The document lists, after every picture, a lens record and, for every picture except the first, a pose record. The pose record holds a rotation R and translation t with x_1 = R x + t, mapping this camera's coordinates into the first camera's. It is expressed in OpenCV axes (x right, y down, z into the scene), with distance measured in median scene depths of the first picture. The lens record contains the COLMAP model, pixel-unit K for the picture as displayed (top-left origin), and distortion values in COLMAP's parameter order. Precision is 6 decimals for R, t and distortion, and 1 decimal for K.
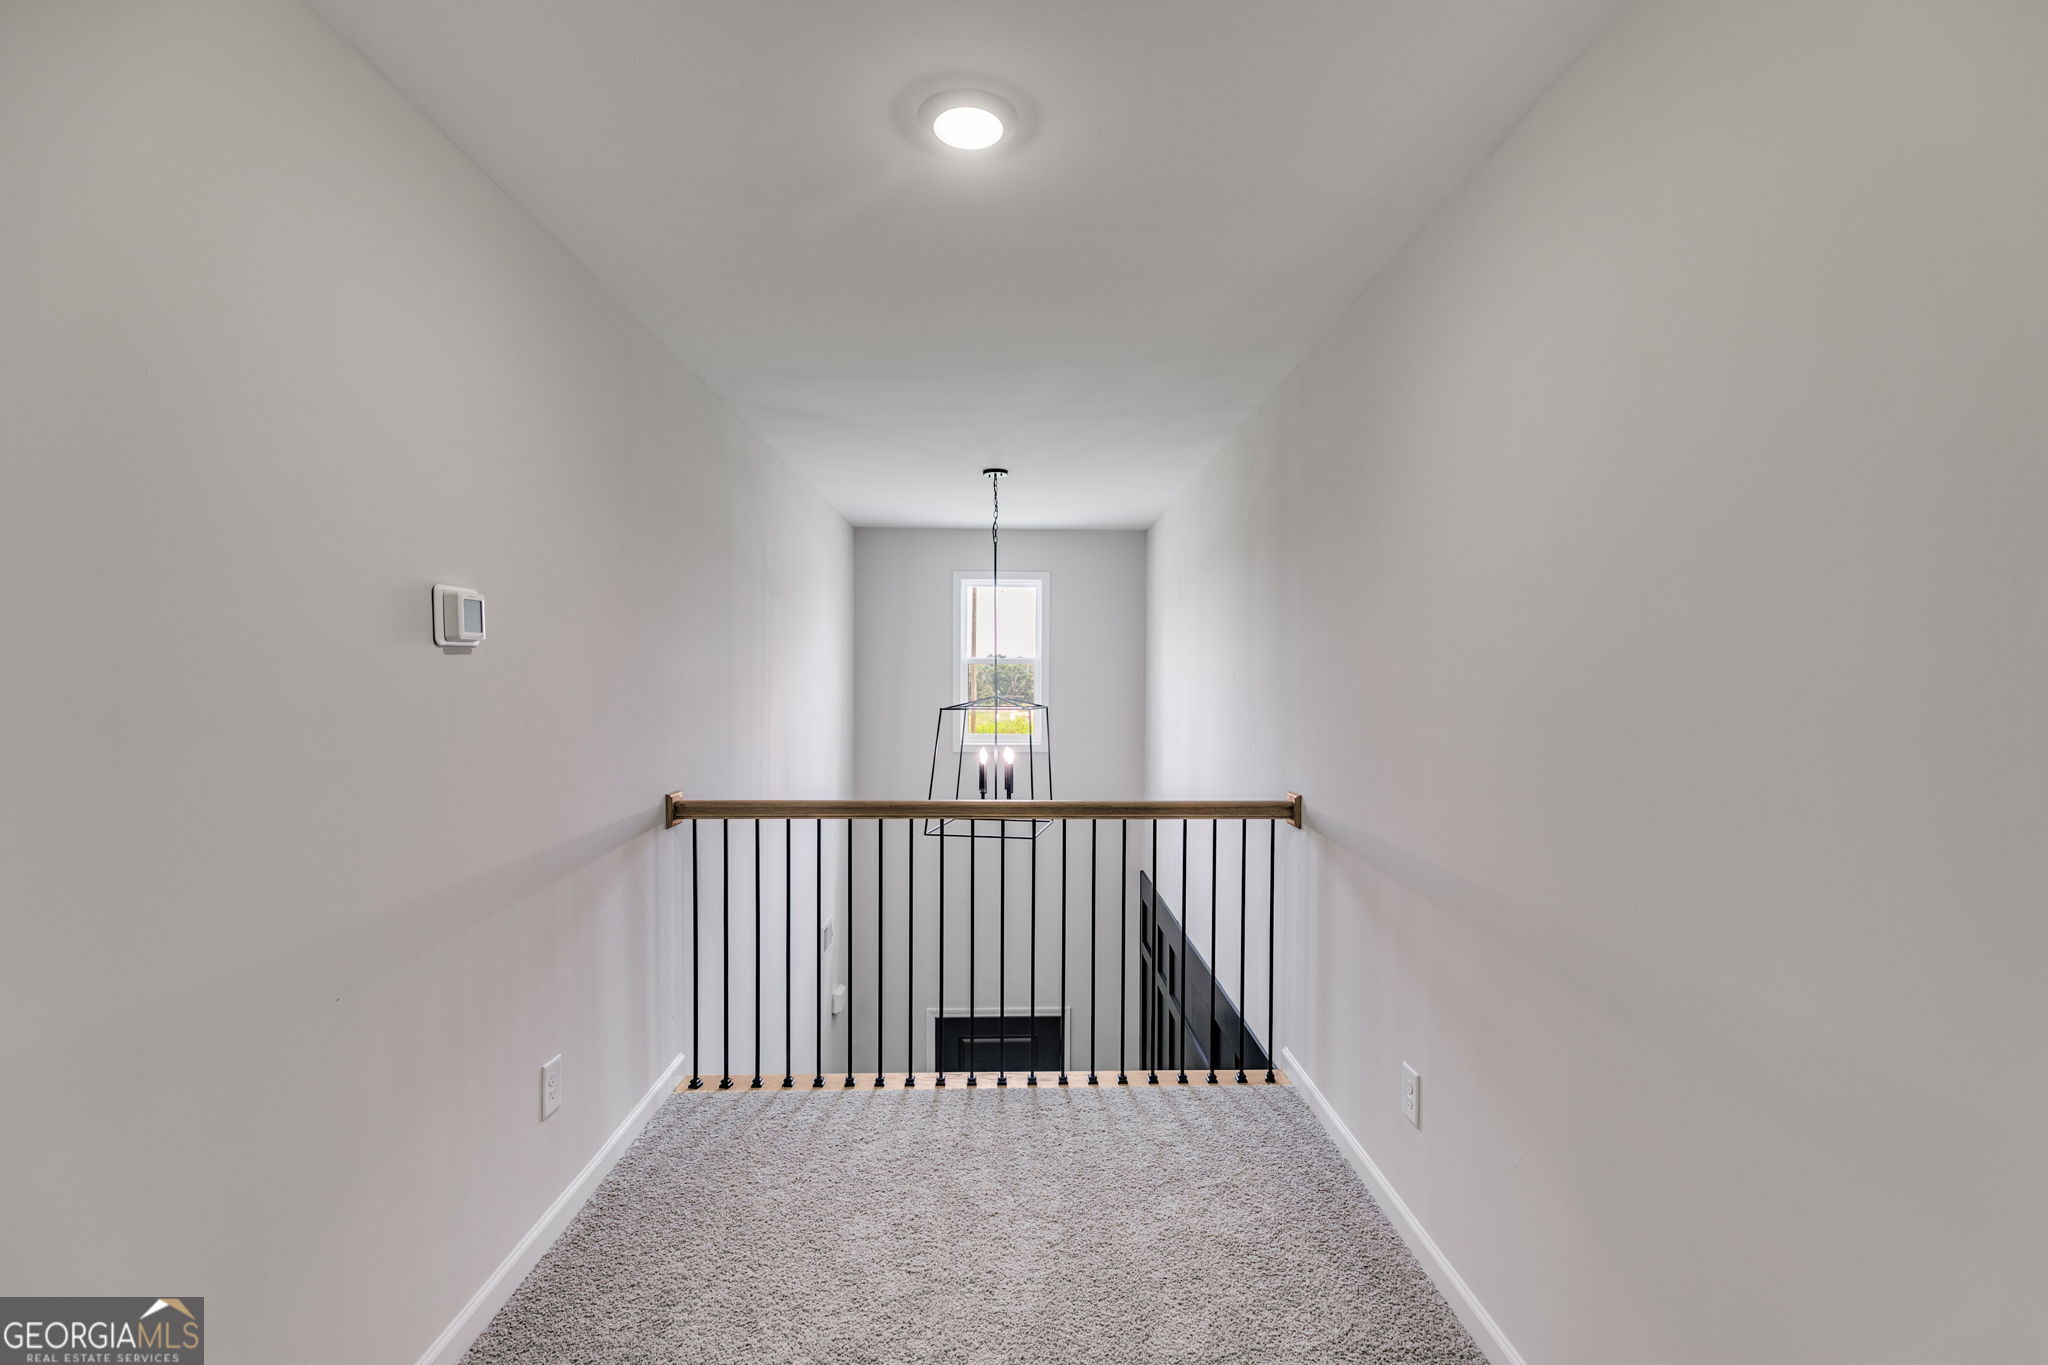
lens RADIAL K [[910.7, 0, 1047.3], [0, 910.7, 702.7], [0, 0, 1]] dist [0.000153, 0.000091]
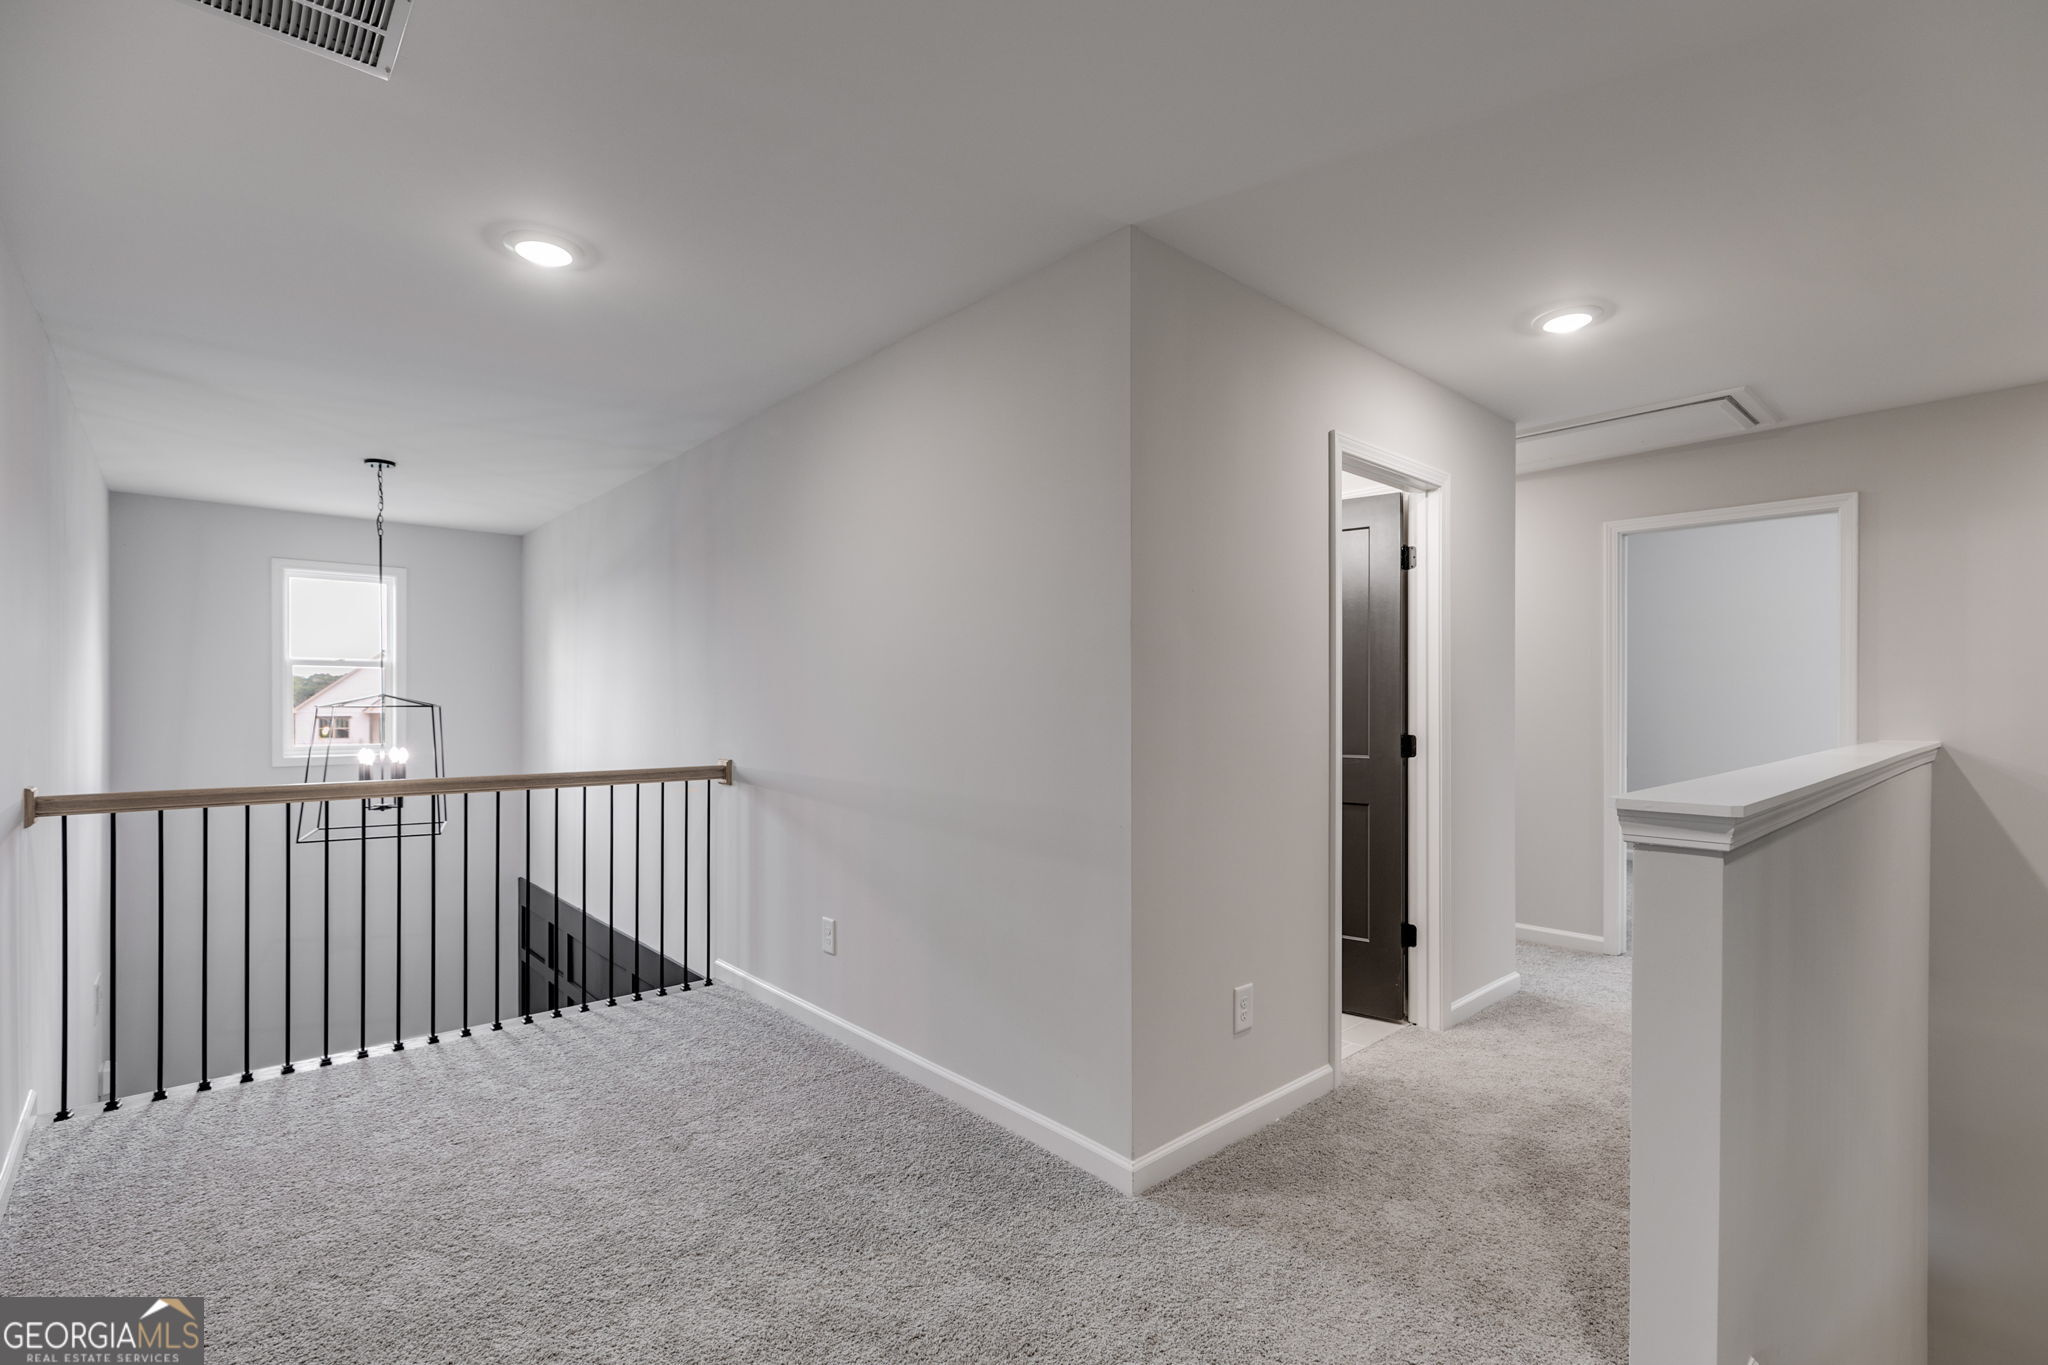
lens RADIAL K [[910.7, 0, 1047.3], [0, 910.7, 702.7], [0, 0, 1]] dist [0.000153, 0.000091]
pose [[0.762398, -0.005117, 0.647088, -0.232283], [0.019809, 0.999685, -0.015433, 0.050326], [-0.646805, 0.024584, 0.762259, -0.312328]]
